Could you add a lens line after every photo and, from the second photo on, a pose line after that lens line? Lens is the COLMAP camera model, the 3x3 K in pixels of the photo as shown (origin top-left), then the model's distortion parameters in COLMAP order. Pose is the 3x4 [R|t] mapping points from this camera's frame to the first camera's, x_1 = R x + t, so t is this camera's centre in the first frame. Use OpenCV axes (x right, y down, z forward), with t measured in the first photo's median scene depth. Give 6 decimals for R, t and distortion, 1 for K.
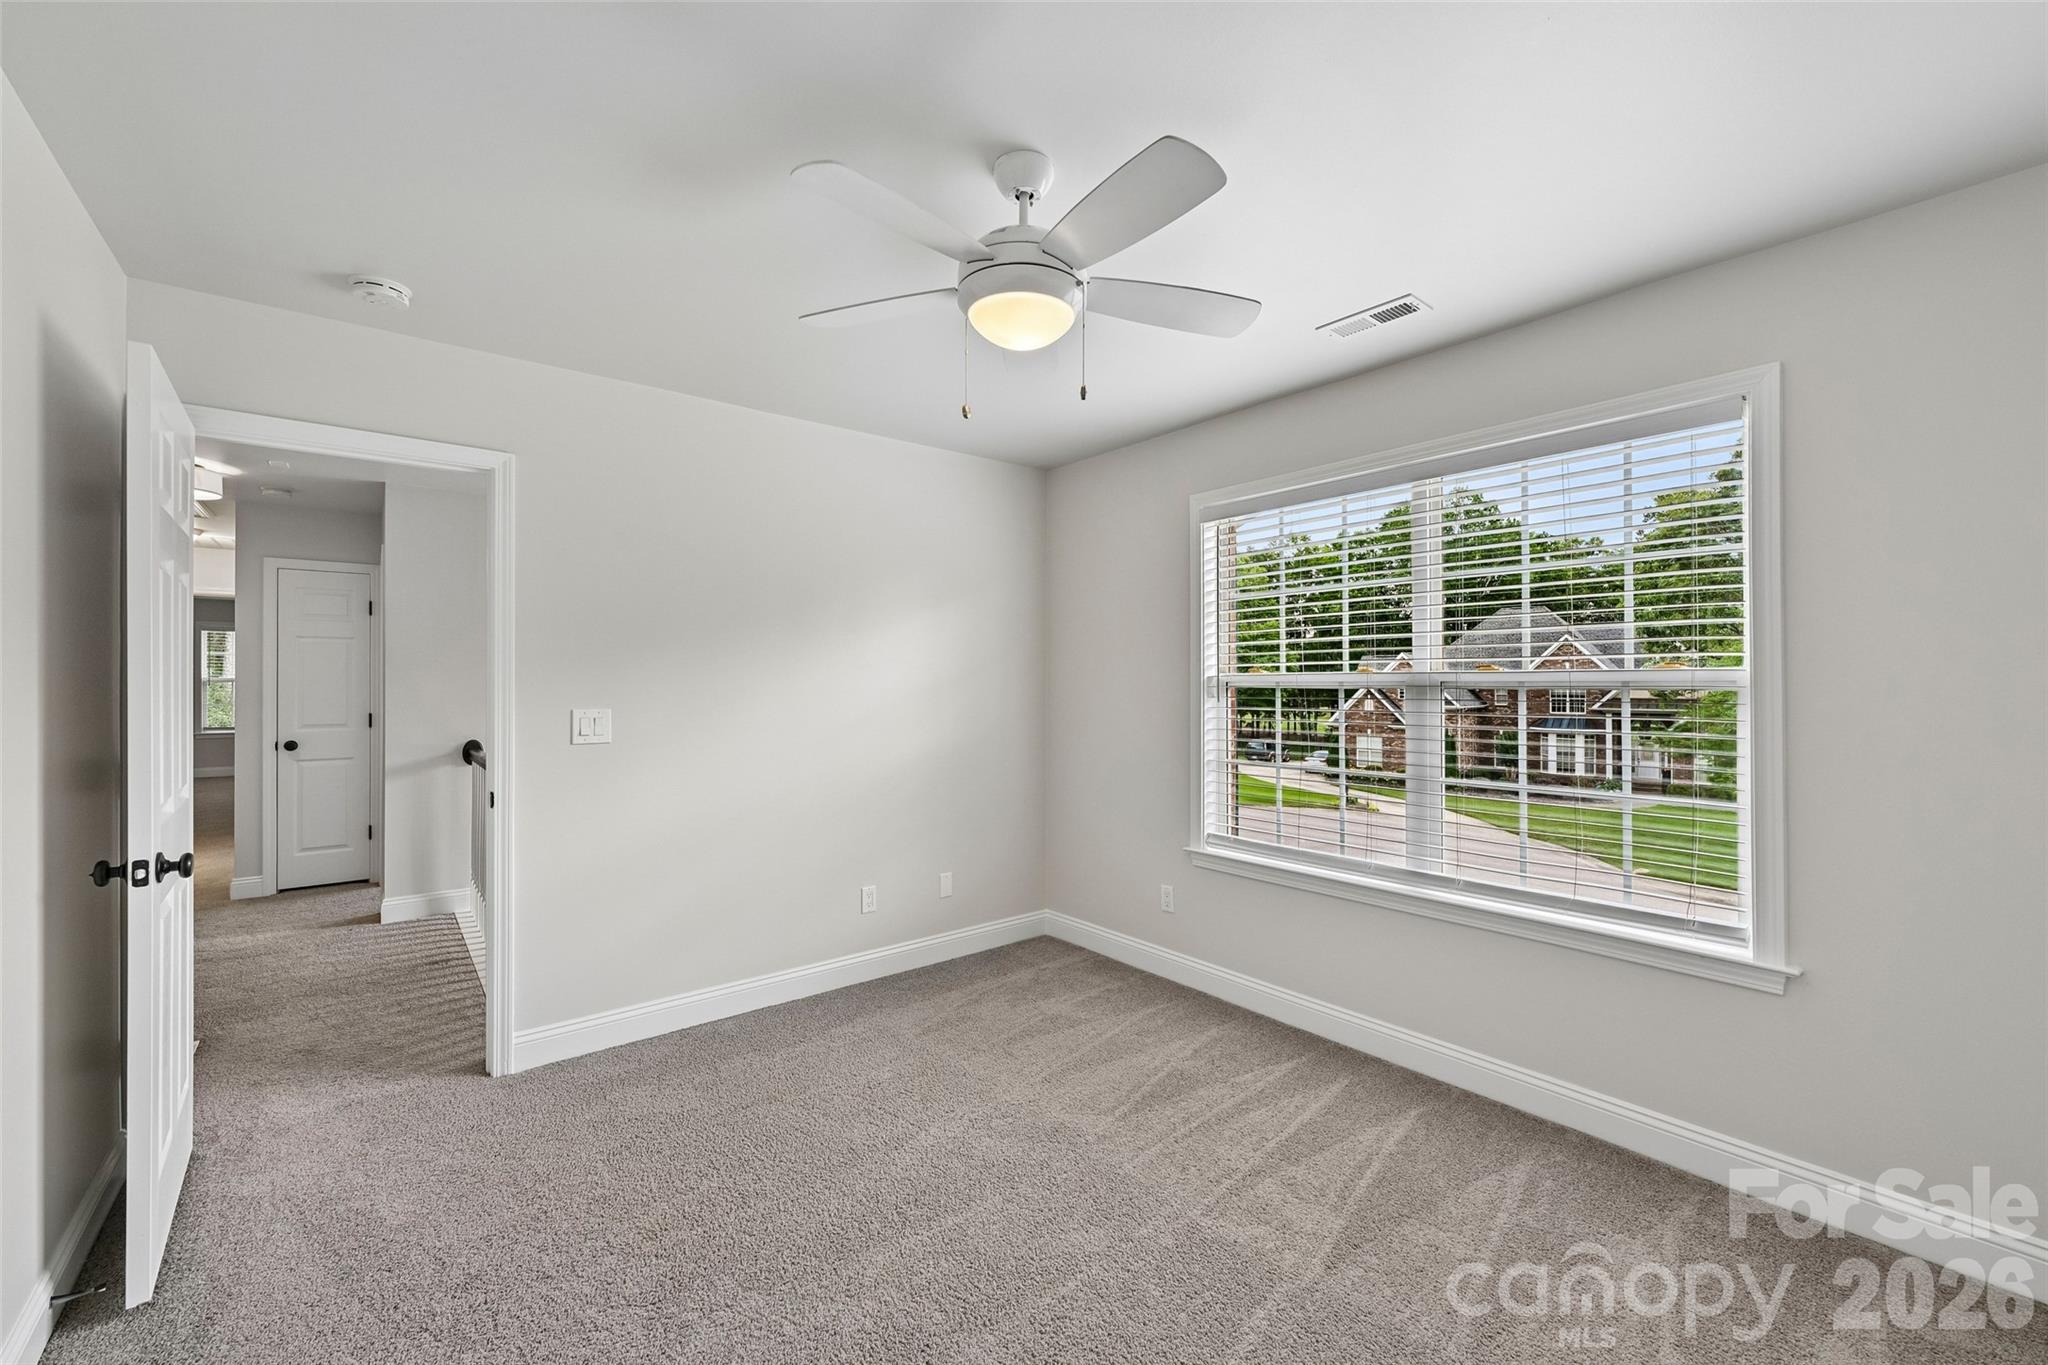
lens RADIAL K [[807.1, 0, 1018.7], [0, 807.1, 681.2], [0, 0, 1]] dist [0.002212, -0.000304]
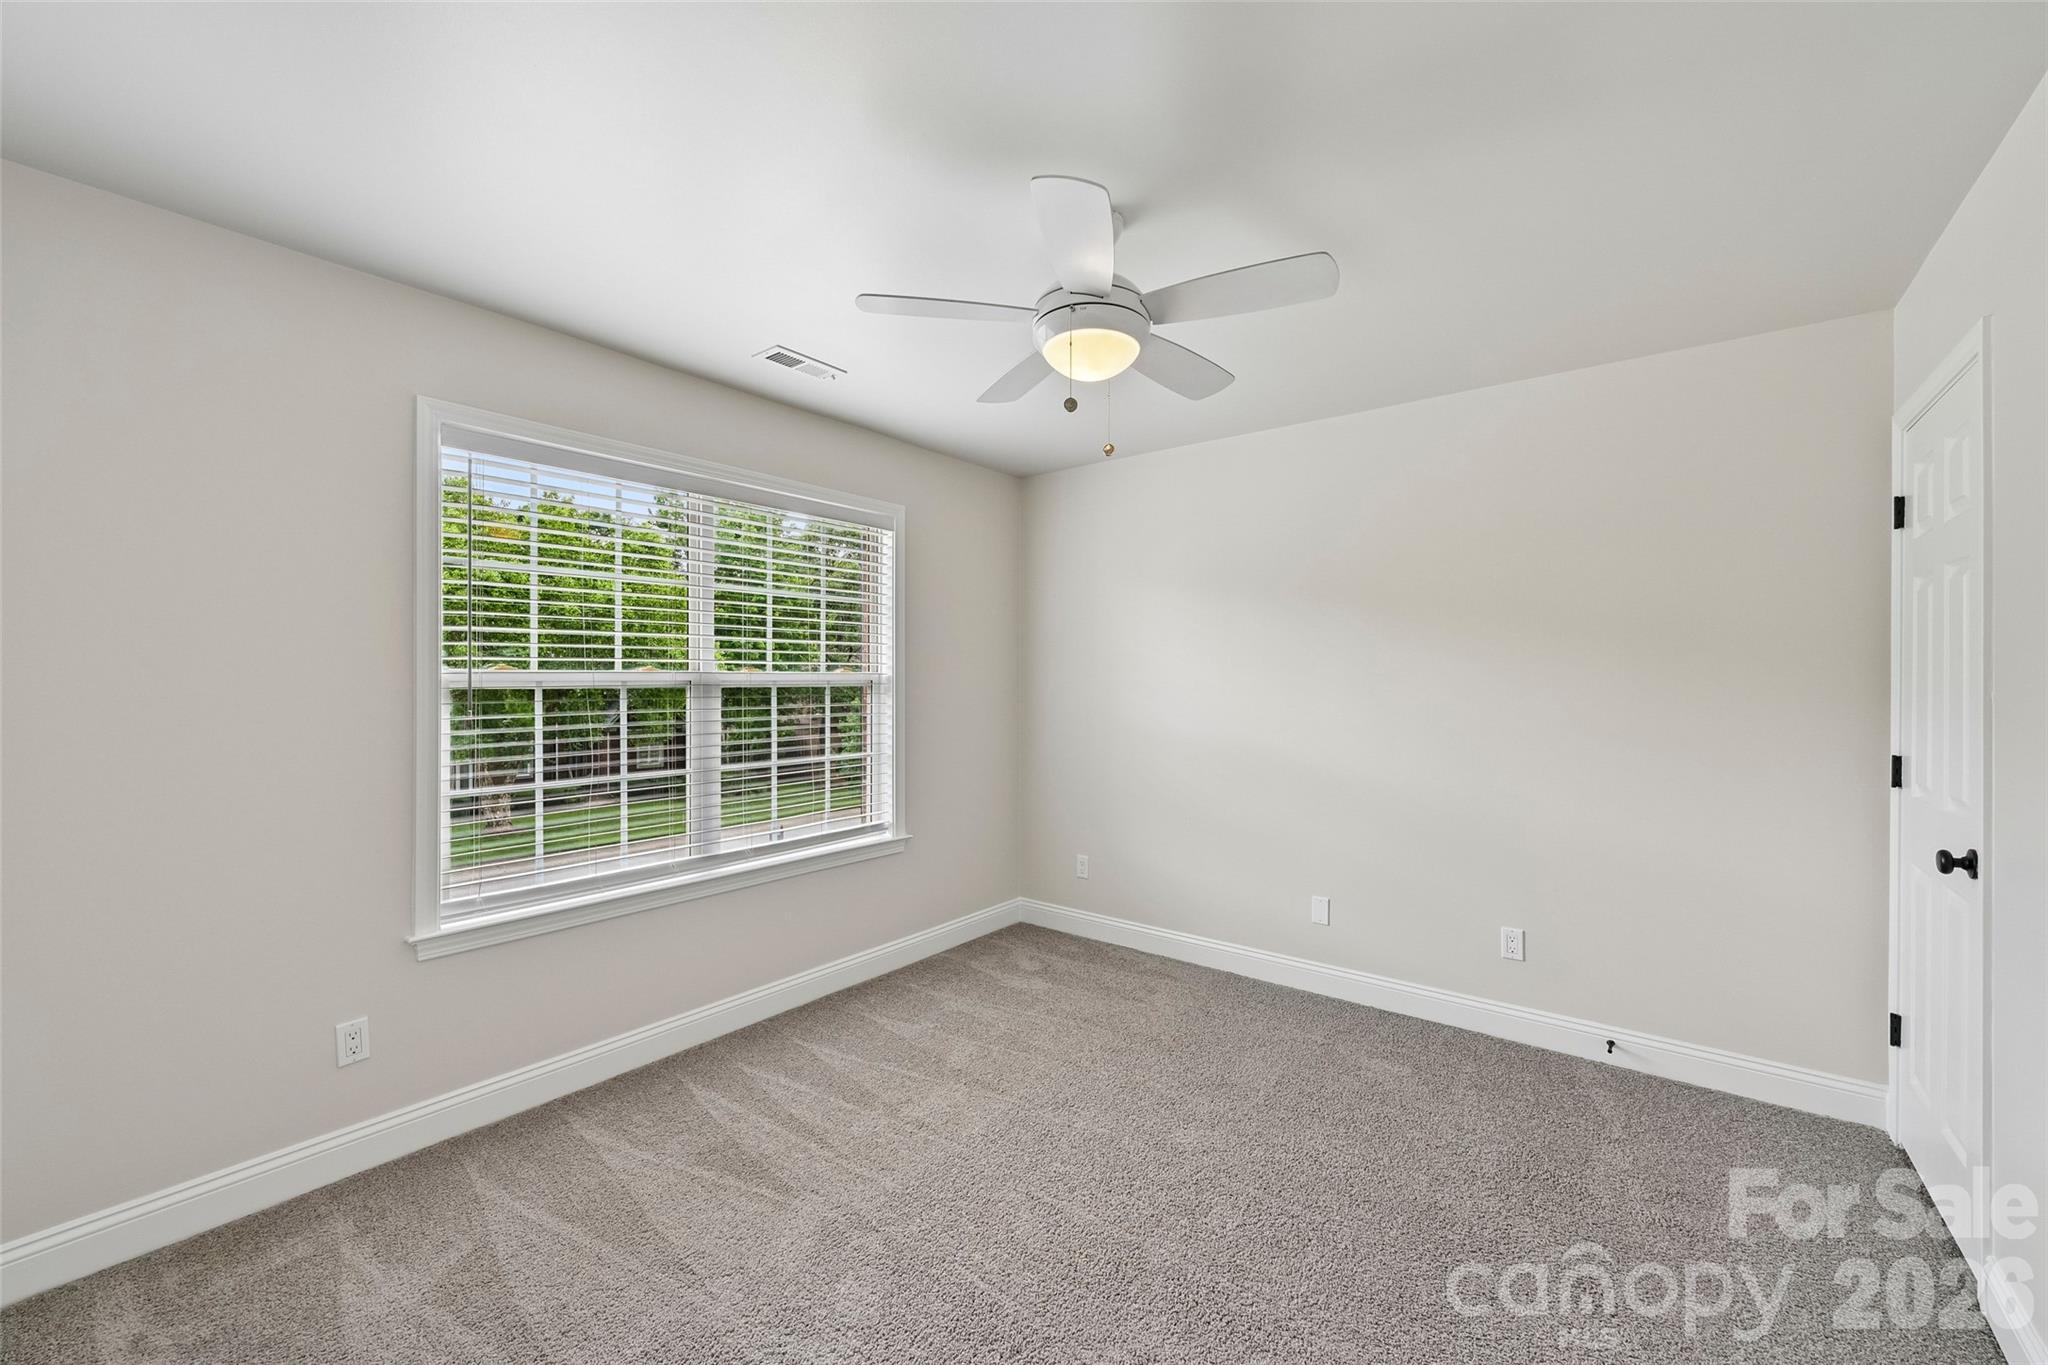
lens RADIAL K [[807.1, 0, 1014.1], [0, 807.1, 683.1], [0, 0, 1]] dist [0.002212, -0.000304]
pose [[-0.209489, -0.000665, 0.977811, -0.604634], [0.003991, 0.999991, 0.001535, 0.003560], [-0.977803, 0.004224, -0.209484, 0.765905]]
